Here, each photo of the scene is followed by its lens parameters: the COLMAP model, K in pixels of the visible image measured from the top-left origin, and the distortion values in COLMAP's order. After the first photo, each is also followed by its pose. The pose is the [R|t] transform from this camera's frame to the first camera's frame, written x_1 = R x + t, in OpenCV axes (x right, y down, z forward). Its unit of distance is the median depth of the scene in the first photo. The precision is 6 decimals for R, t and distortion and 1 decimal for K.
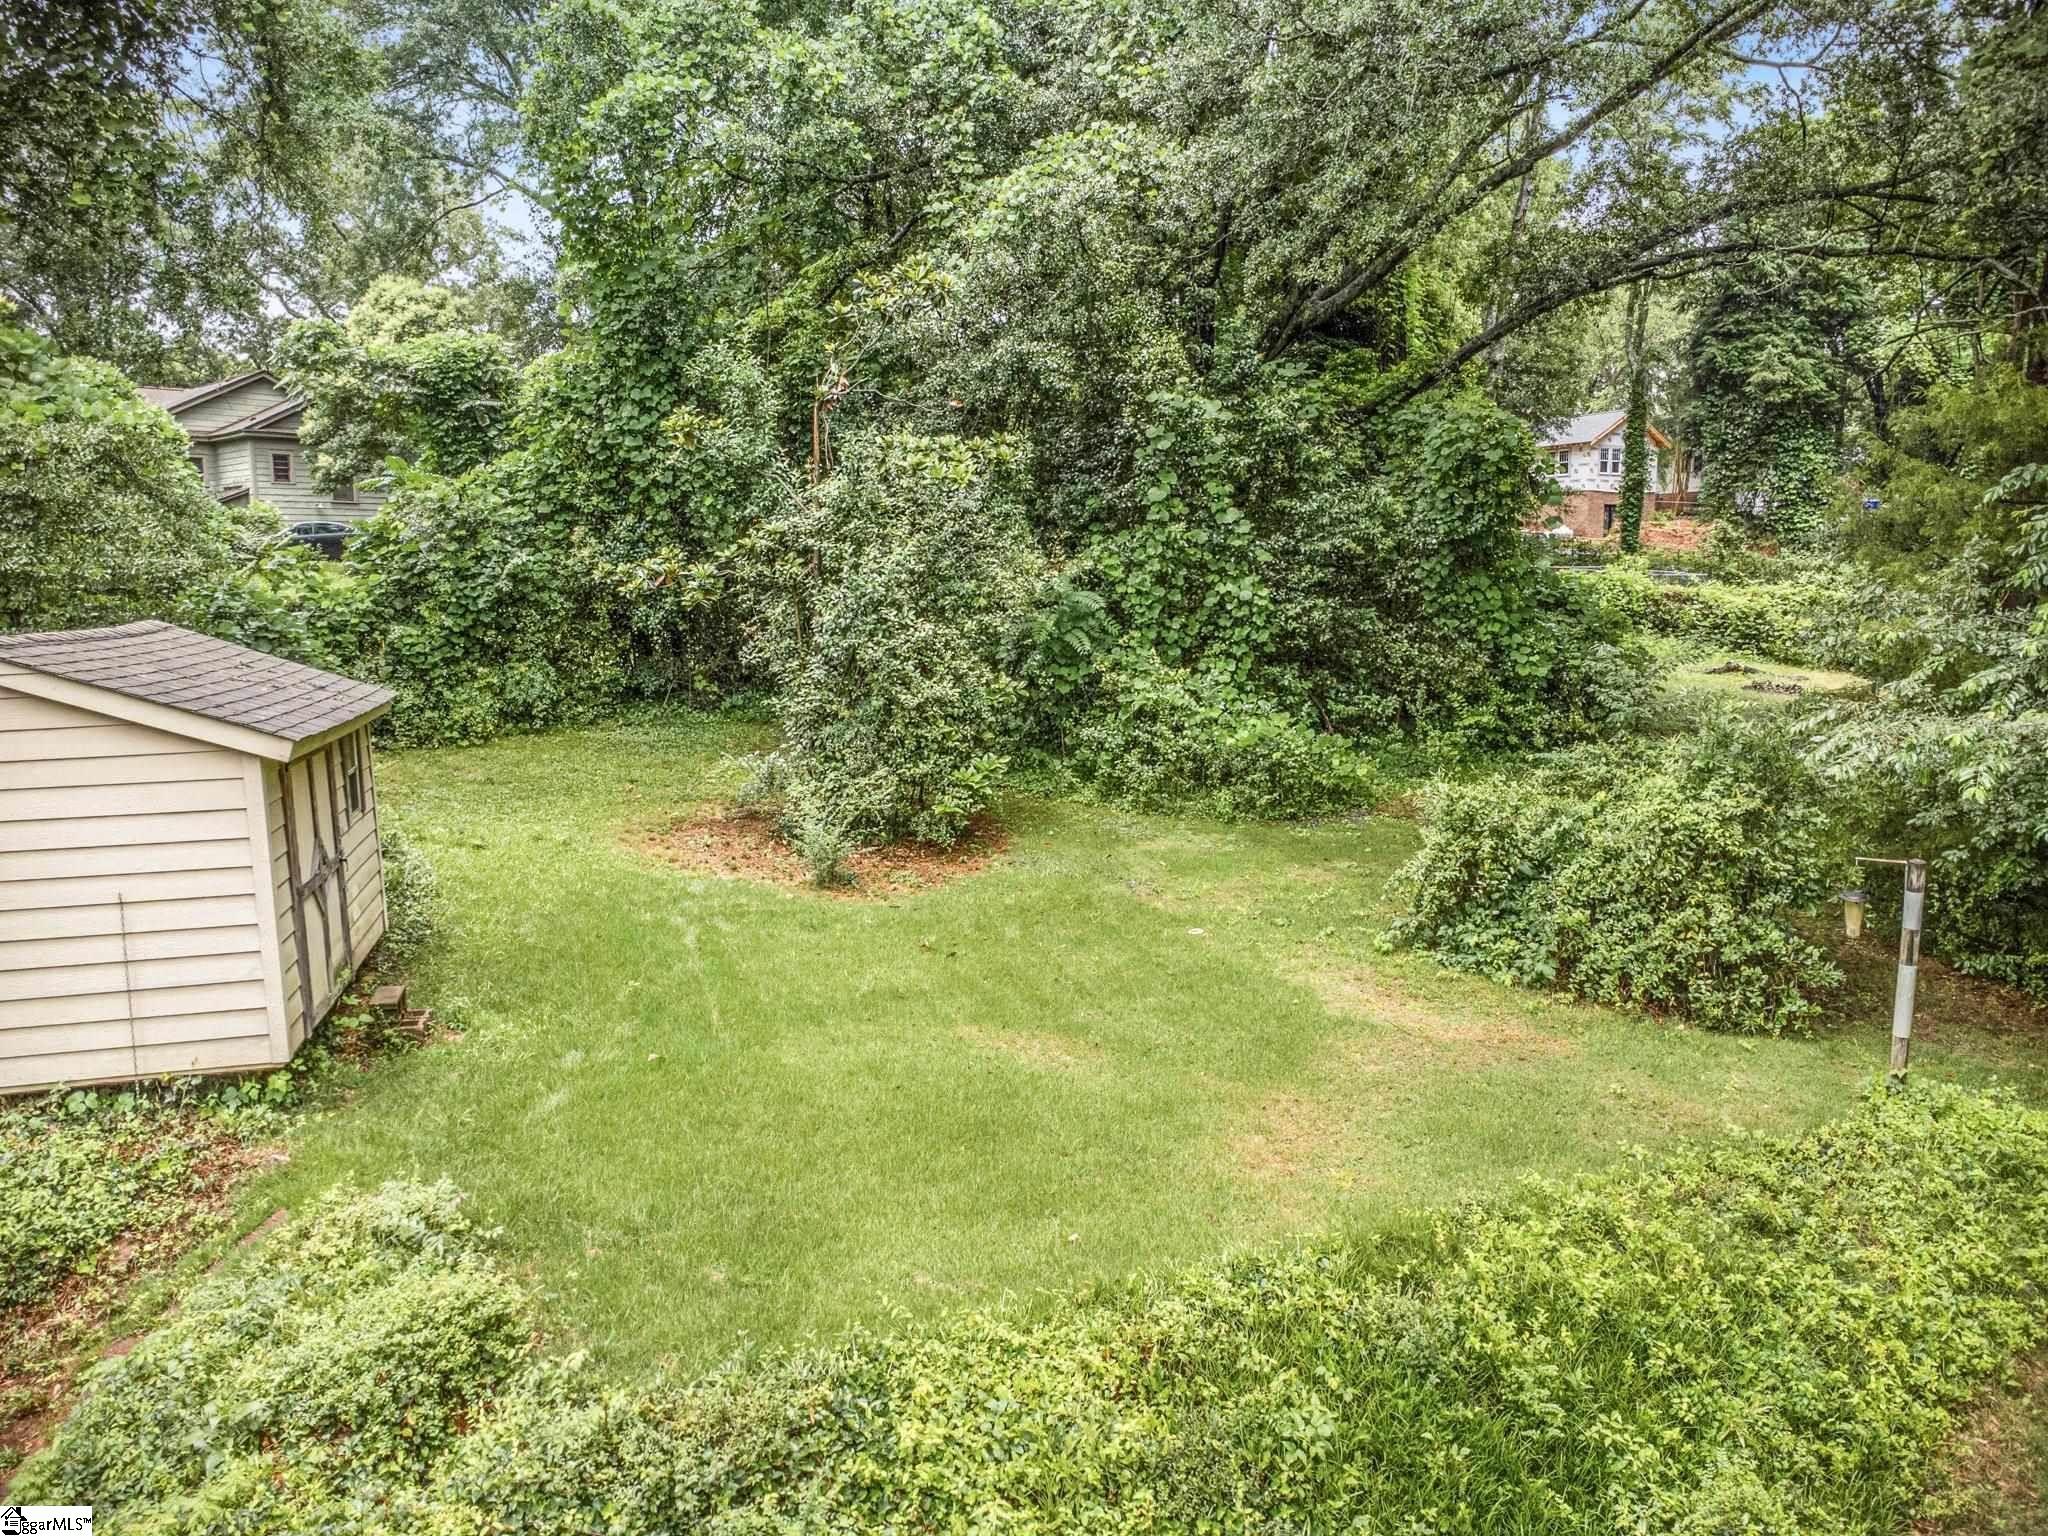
lens RADIAL K [[1477.1, 0, 1047.8], [0, 1477.1, 814.4], [0, 0, 1]] dist [-0.005617, 0.010174]
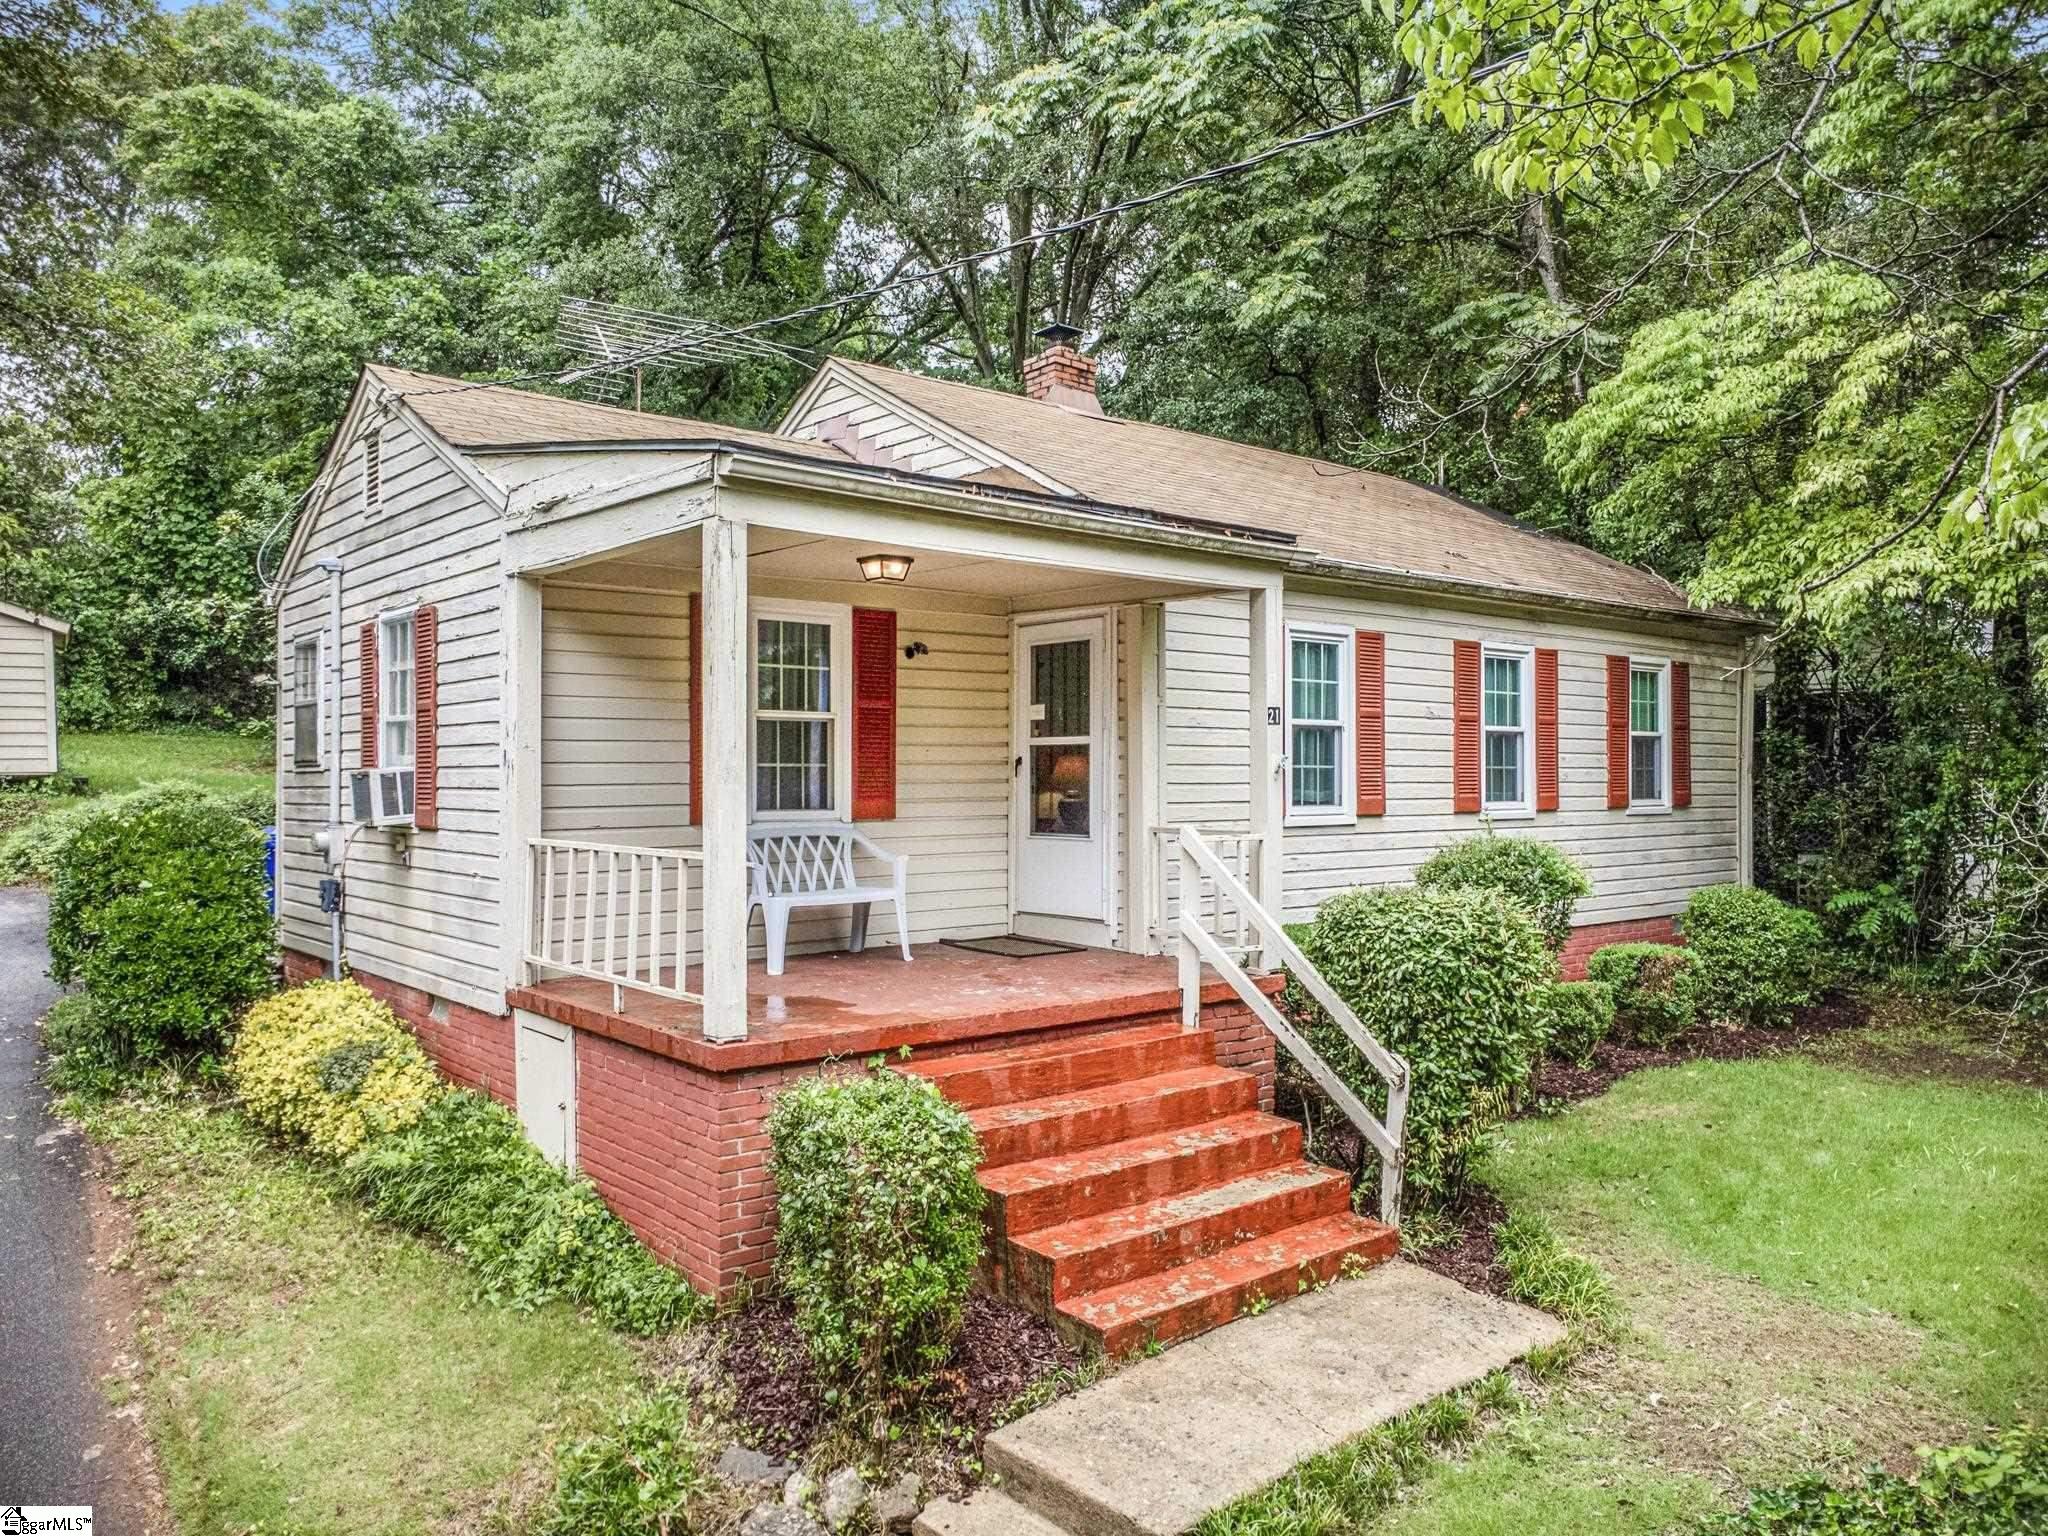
lens RADIAL K [[1477.1, 0, 1026.9], [0, 1477.1, 783.2], [0, 0, 1]] dist [-0.005617, 0.010174]
pose [[0.952314, 0.002525, 0.305108, 0.080332], [0.039897, 0.990350, -0.132723, 0.227534], [-0.302499, 0.138566, 0.943024, -0.637789]]
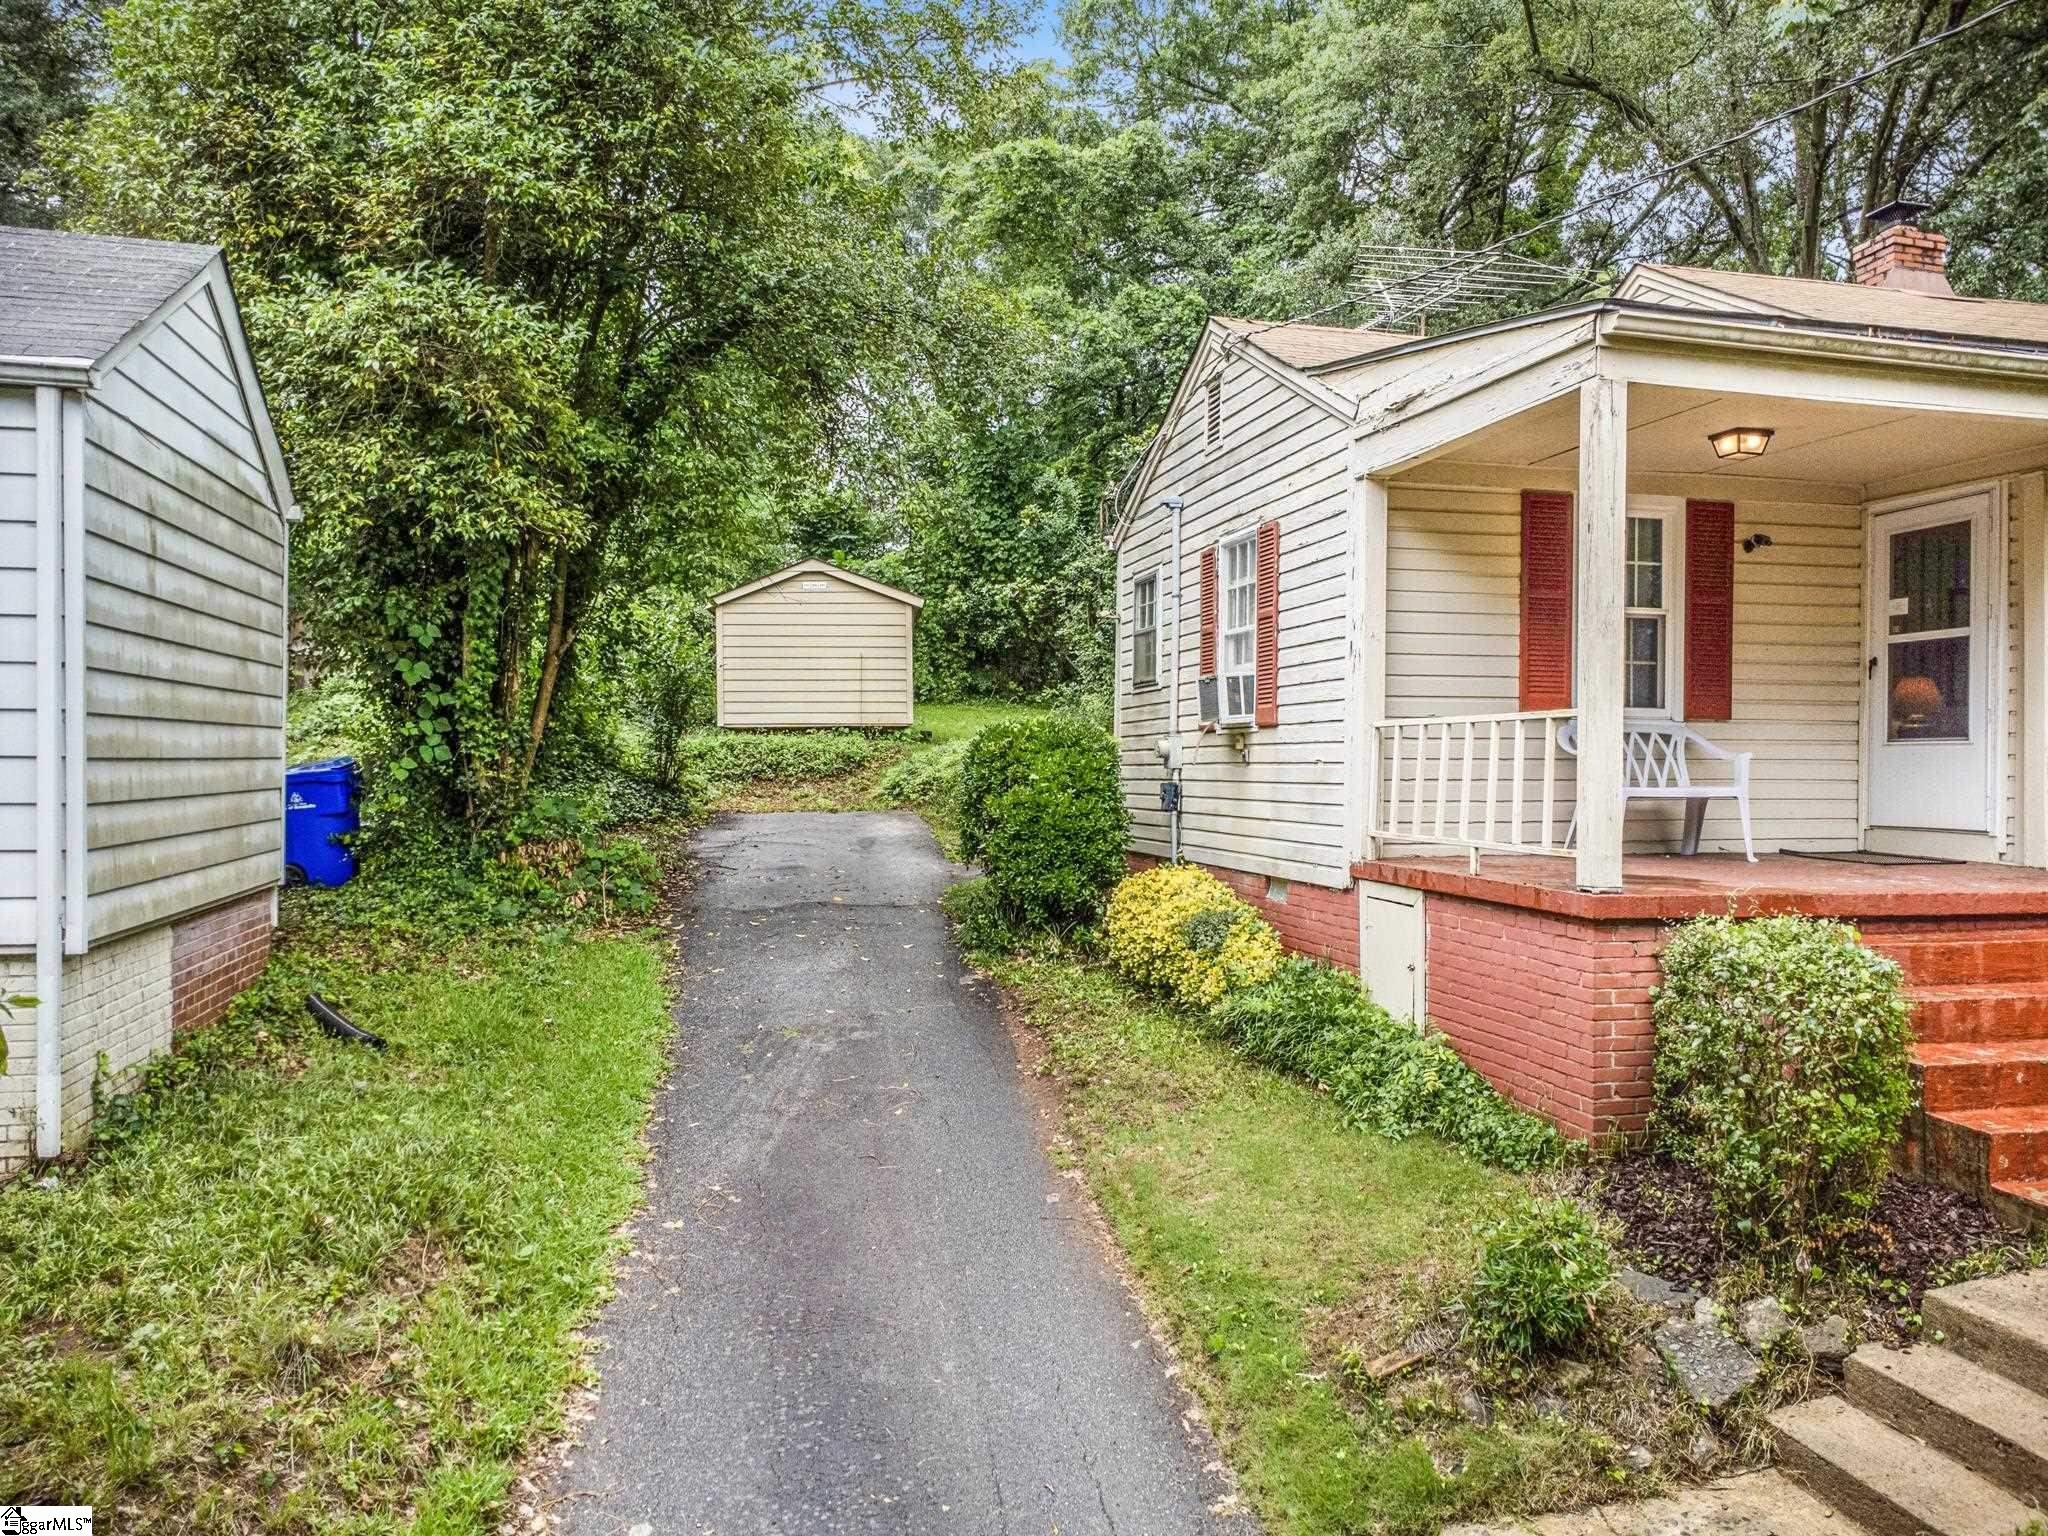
lens RADIAL K [[1477.1, 0, 1038.6], [0, 1477.1, 765.2], [0, 0, 1]] dist [-0.005617, 0.010174]
pose [[0.988213, 0.011694, -0.152636, 0.045649], [-0.033418, 0.989509, -0.140551, 0.257607], [0.149391, 0.143995, 0.978237, -0.649012]]
